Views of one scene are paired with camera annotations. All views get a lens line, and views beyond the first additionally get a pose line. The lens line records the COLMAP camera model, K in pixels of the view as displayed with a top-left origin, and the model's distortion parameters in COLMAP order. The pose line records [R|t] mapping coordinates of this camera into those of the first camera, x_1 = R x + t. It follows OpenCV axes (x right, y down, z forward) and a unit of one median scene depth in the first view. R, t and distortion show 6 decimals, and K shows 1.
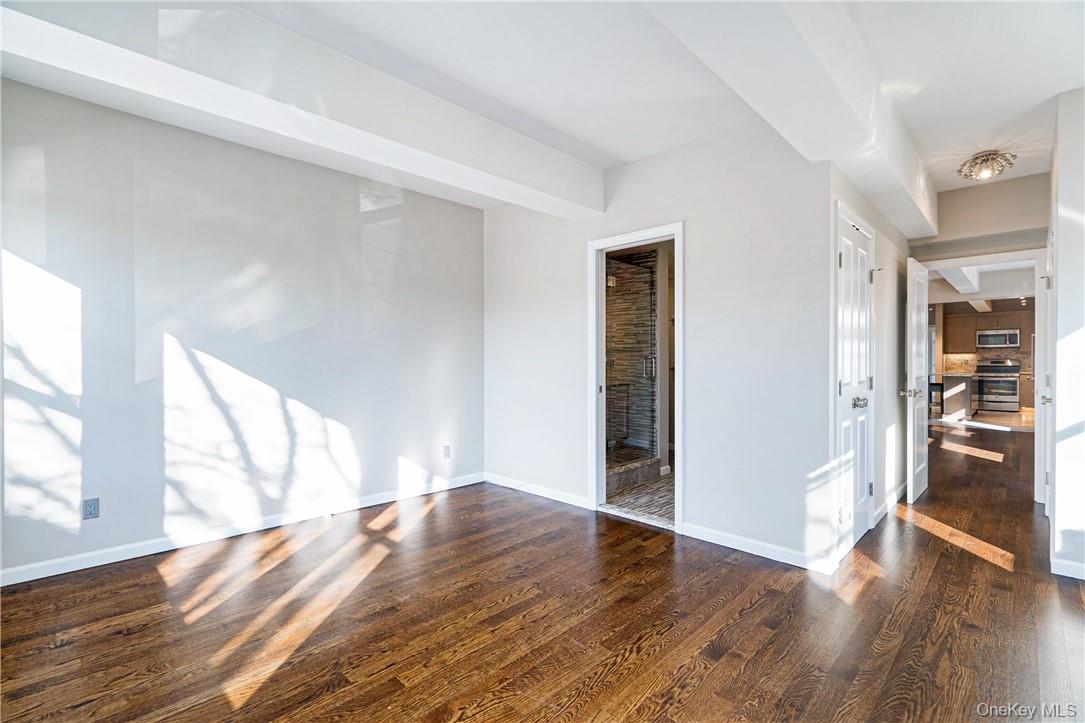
lens RADIAL K [[493.4, 0, 538.9], [0, 493.4, 363.6], [0, 0, 1]] dist [-0.004648, 0.000359]
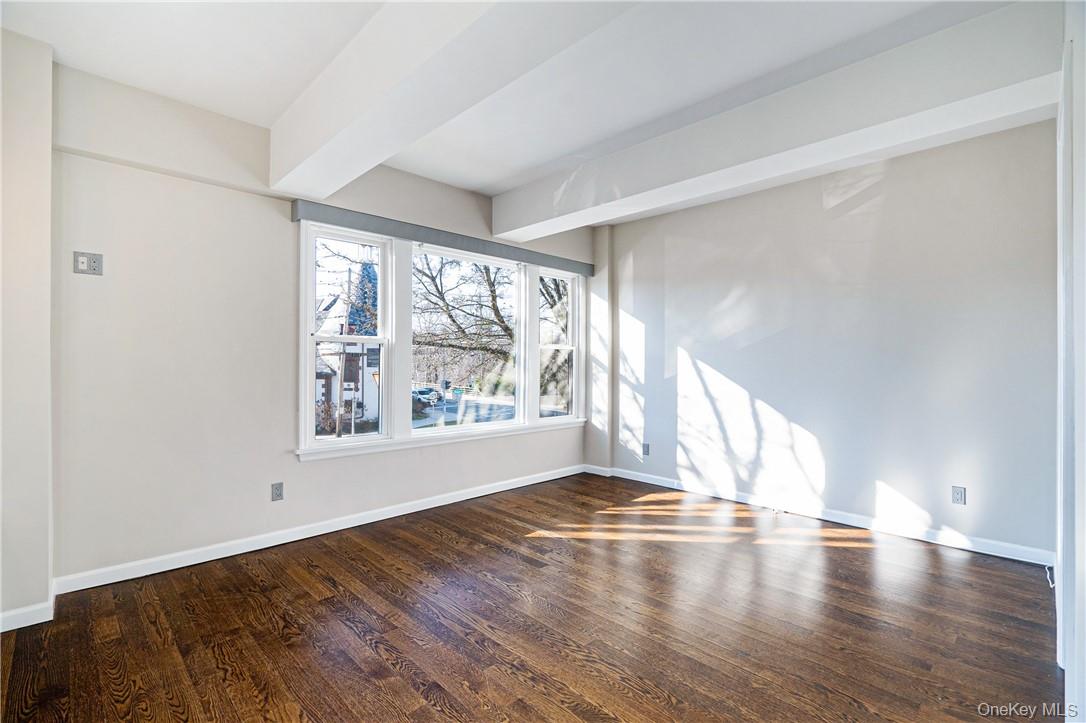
lens RADIAL K [[489.9, 0, 546.7], [0, 489.9, 373.8], [0, 0, 1]] dist [0.001581, 0.000364]
pose [[-0.004487, 0.022911, -0.999727, 0.719094], [-0.009777, 0.999689, 0.022954, -0.010929], [0.999942, 0.009878, -0.004261, 0.557218]]
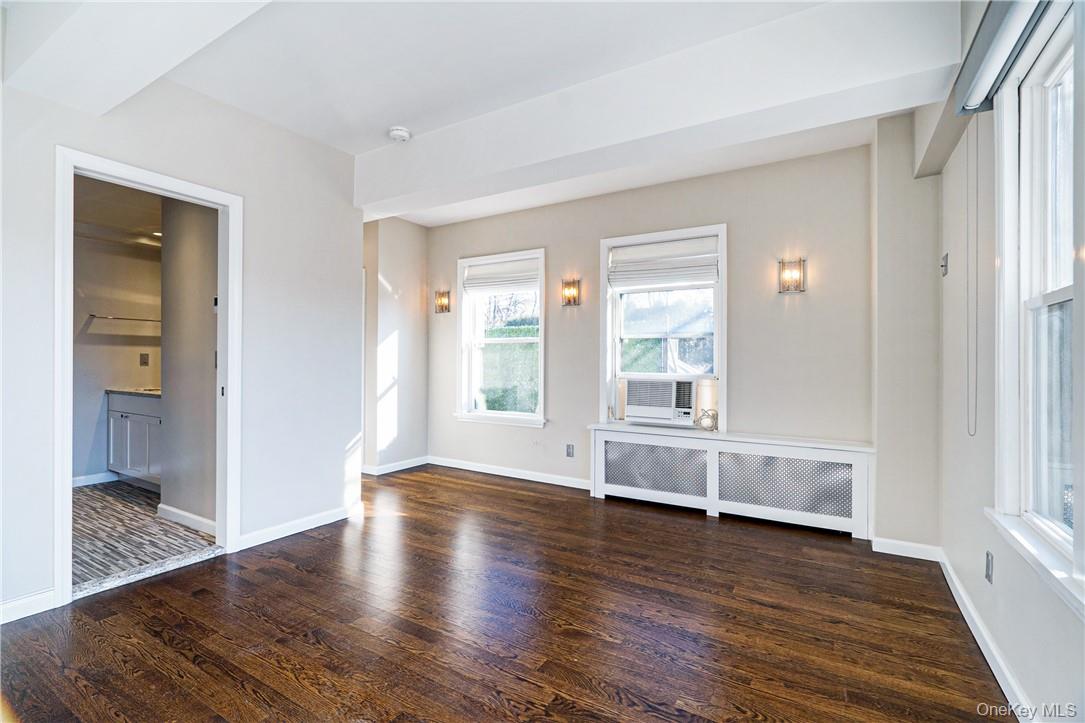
lens RADIAL K [[493.4, 0, 538.9], [0, 493.4, 363.6], [0, 0, 1]] dist [-0.004648, 0.000359]
pose [[-0.234596, -0.004130, 0.972084, -0.711528], [-0.001680, 0.999991, 0.003843, 0.003491], [-0.972092, -0.000731, -0.234601, 0.691312]]
